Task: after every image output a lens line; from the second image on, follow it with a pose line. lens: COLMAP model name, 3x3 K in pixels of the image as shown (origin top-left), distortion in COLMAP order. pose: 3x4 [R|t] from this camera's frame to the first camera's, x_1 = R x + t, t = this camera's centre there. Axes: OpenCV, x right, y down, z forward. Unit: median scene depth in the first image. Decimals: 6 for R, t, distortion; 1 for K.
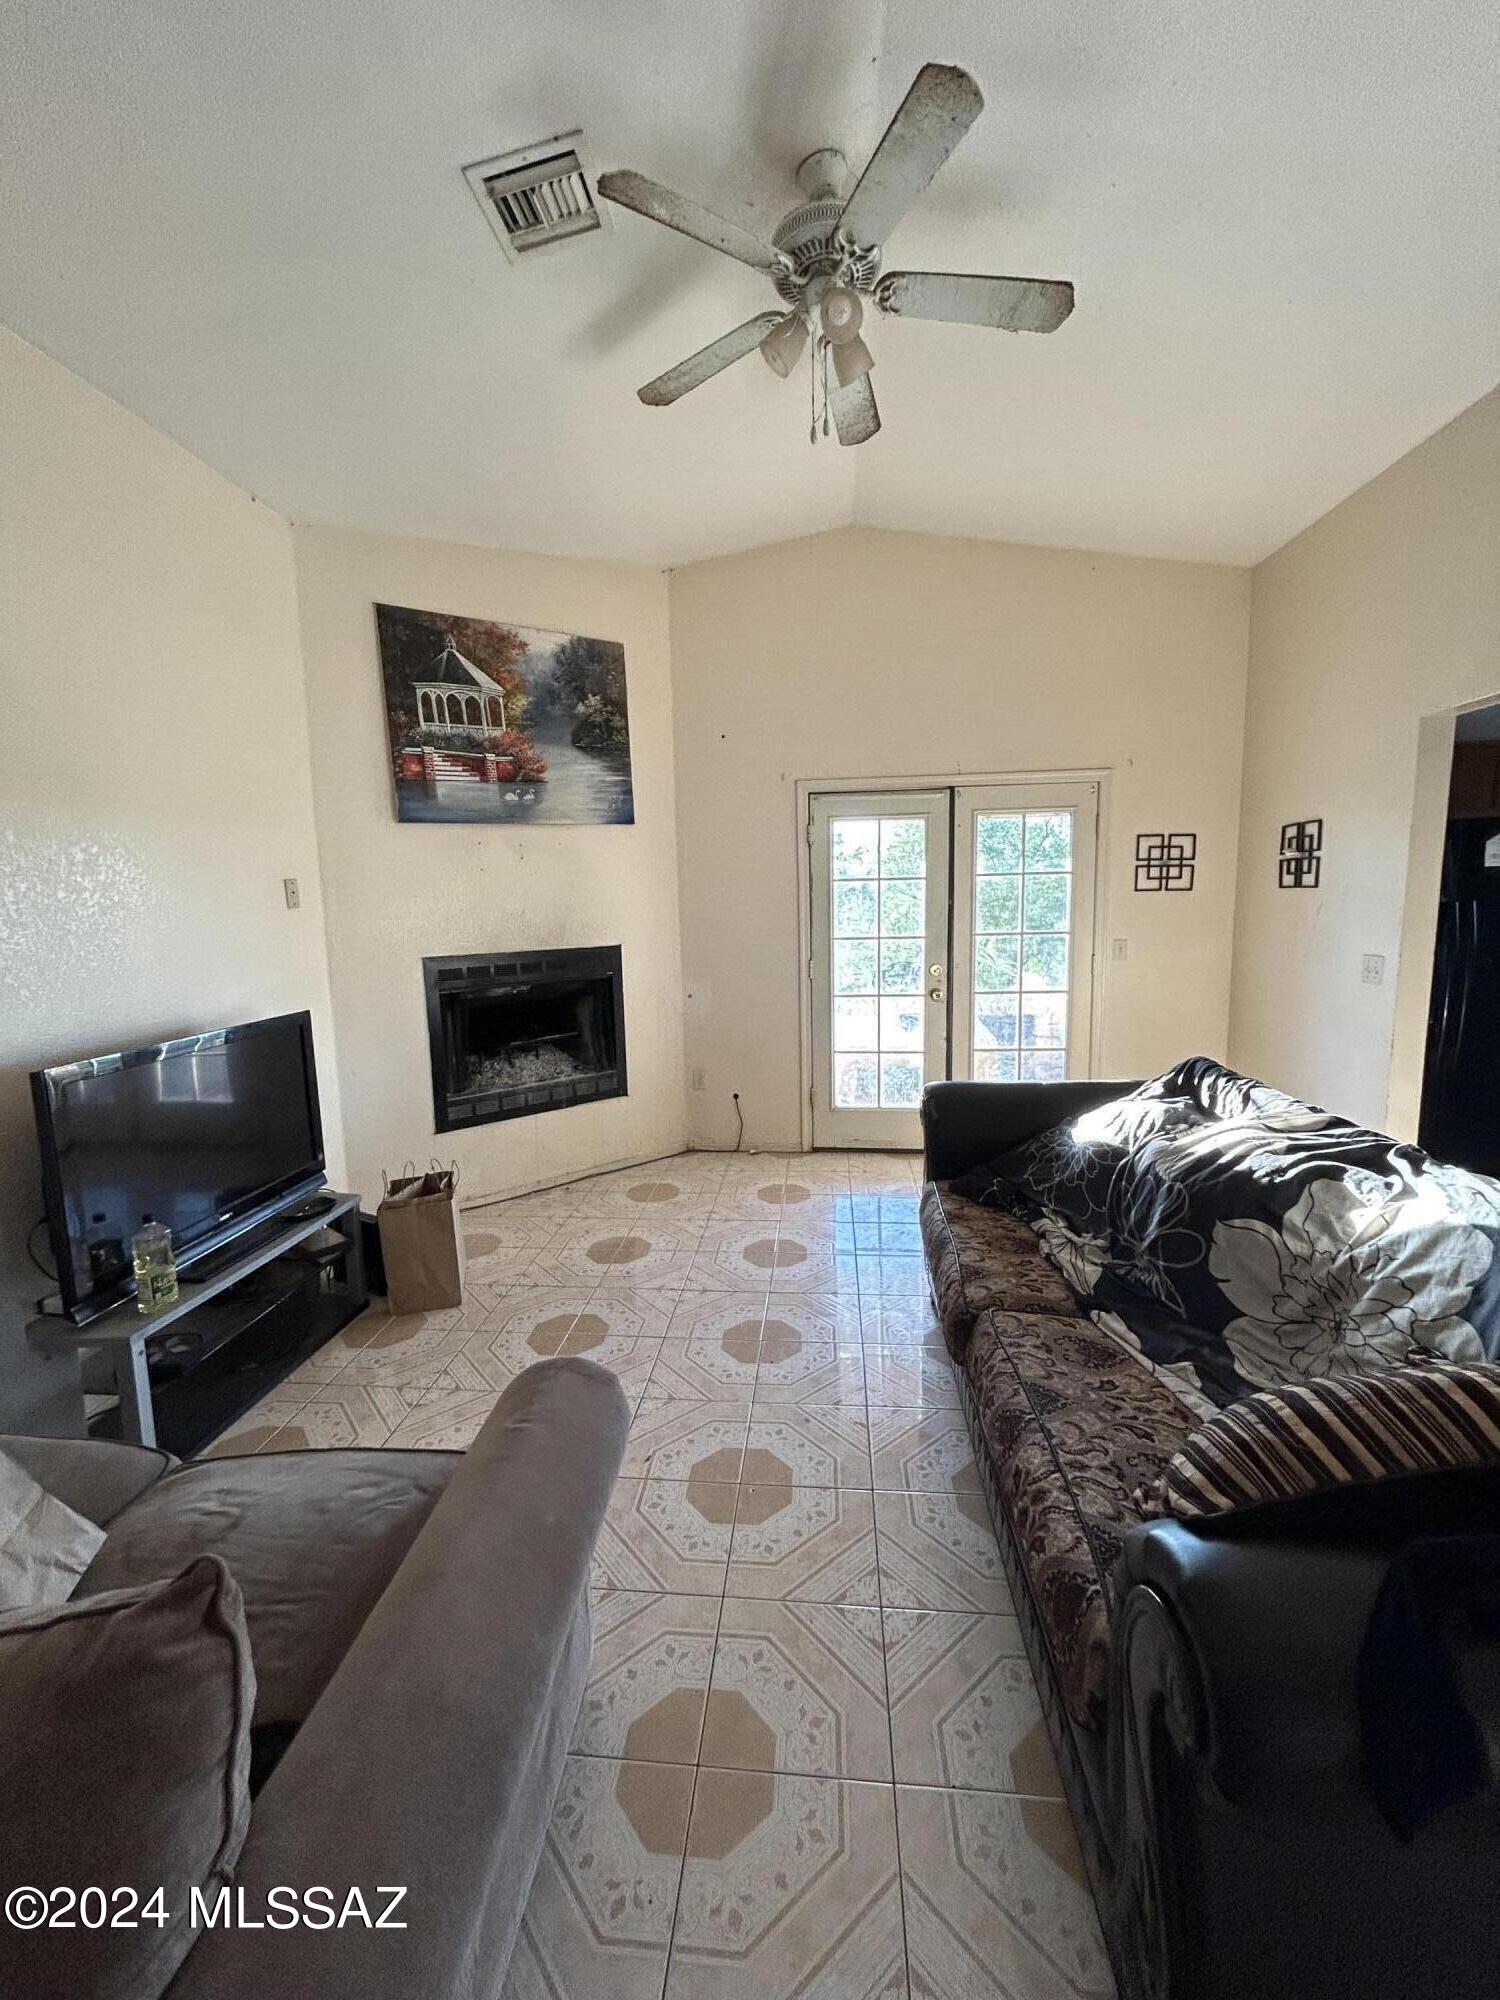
lens RADIAL K [[803.6, 0, 751.0], [0, 803.6, 998.0], [0, 0, 1]] dist [0.005898, -0.001718]
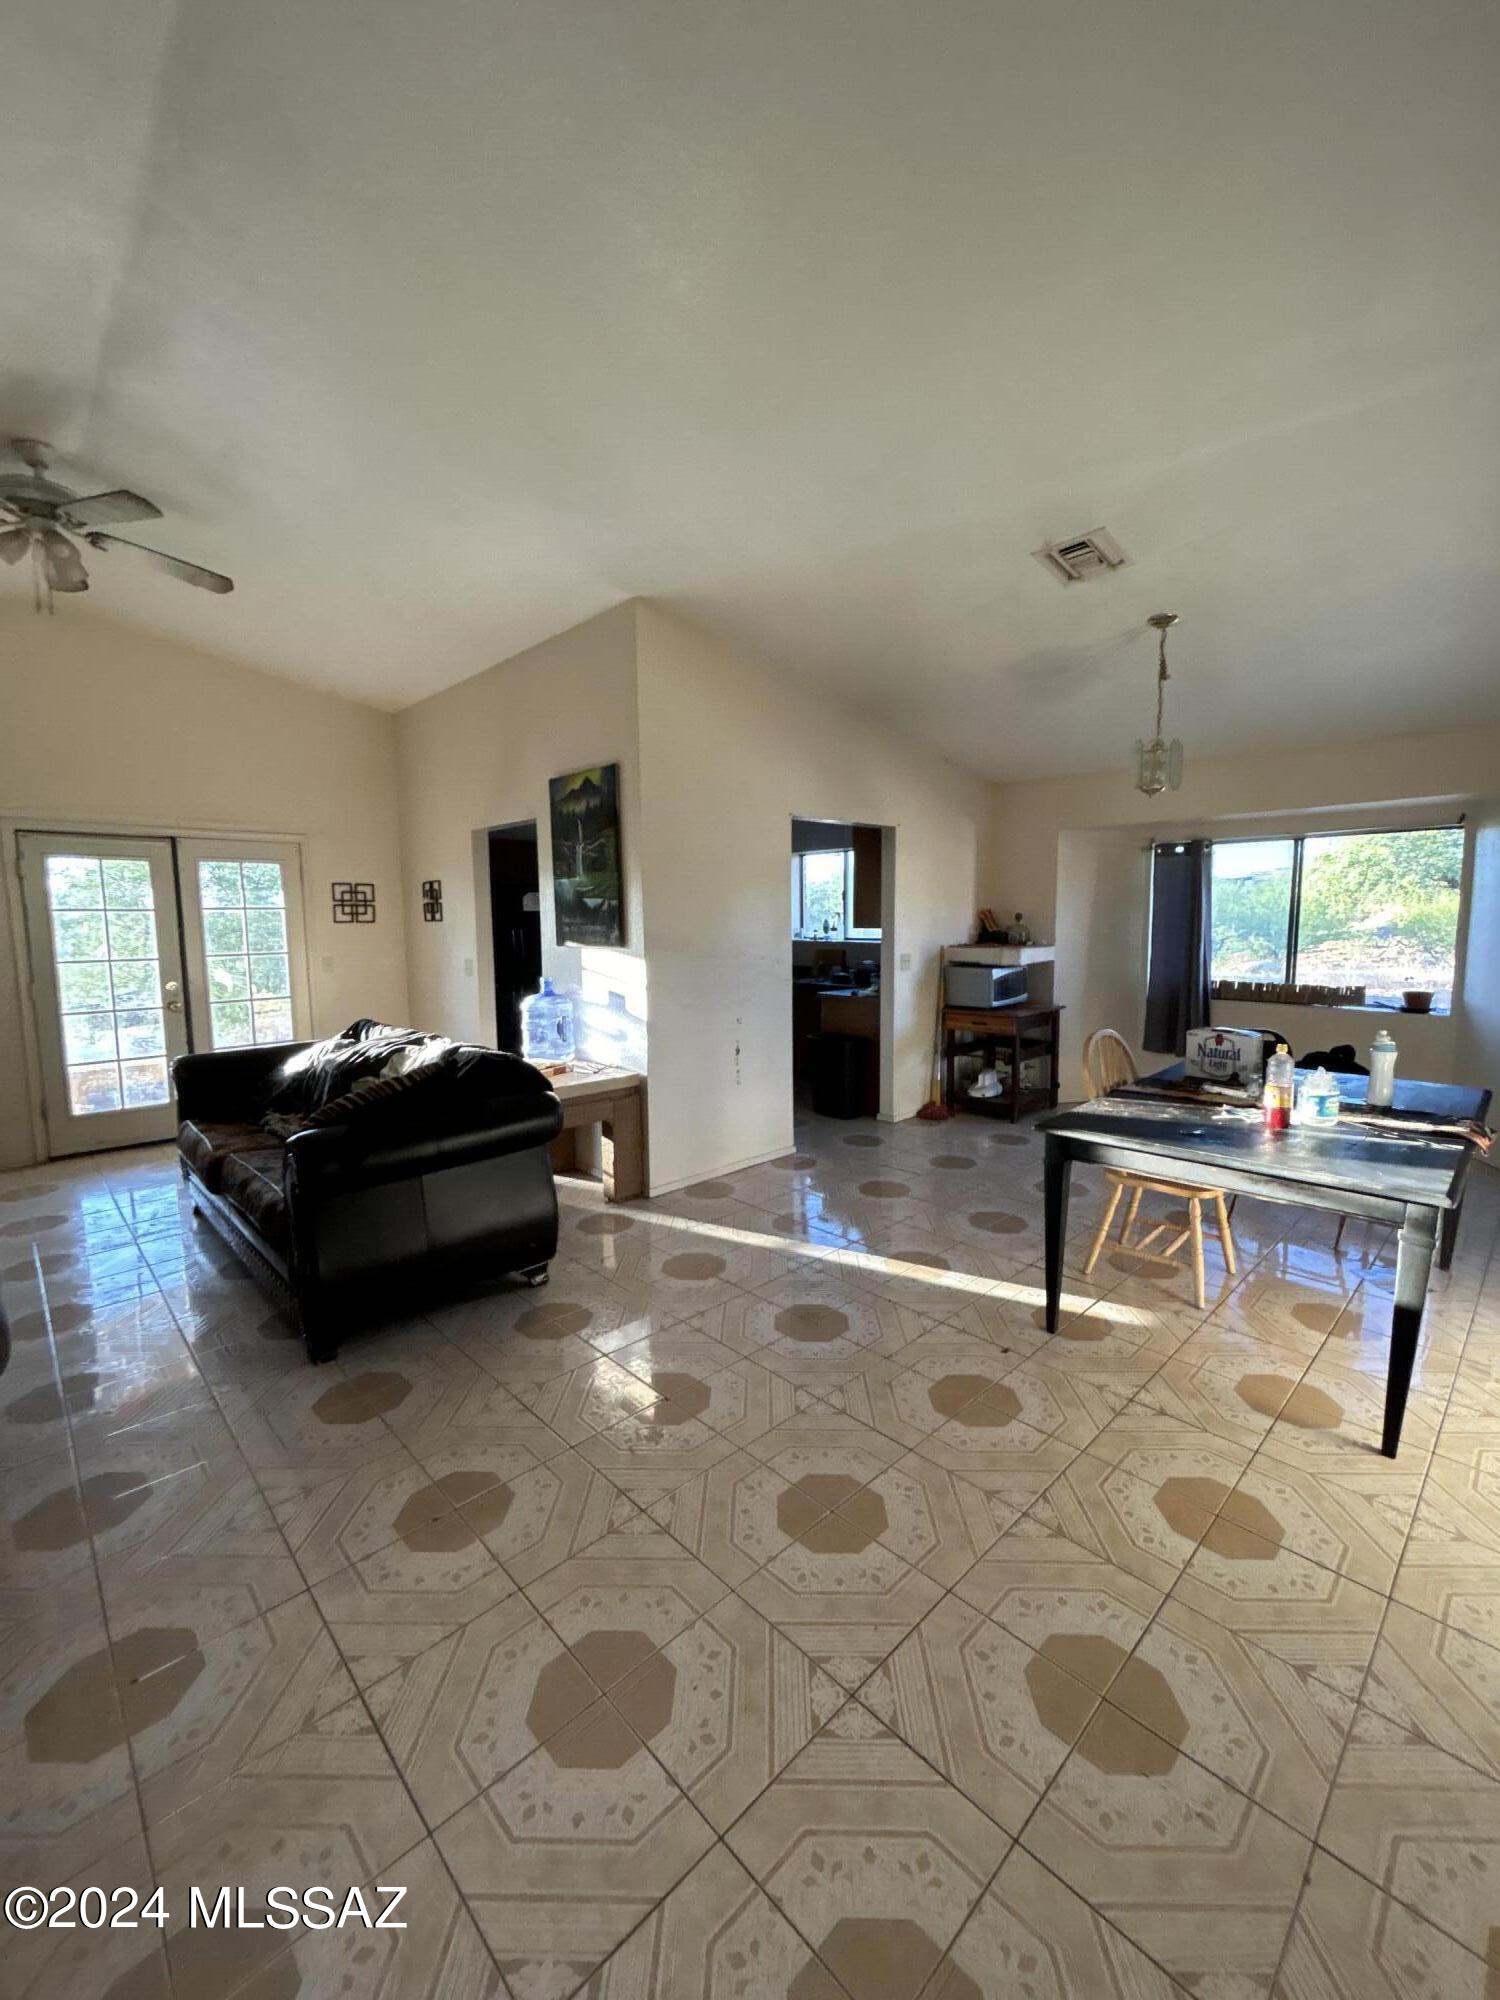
lens RADIAL K [[803.6, 0, 752.2], [0, 803.6, 998.8], [0, 0, 1]] dist [0.005898, -0.001718]
pose [[0.651880, -0.063610, 0.755650, -0.124360], [0.093310, 0.995632, 0.003315, 0.065485], [-0.752560, 0.068349, 0.654967, -0.476127]]
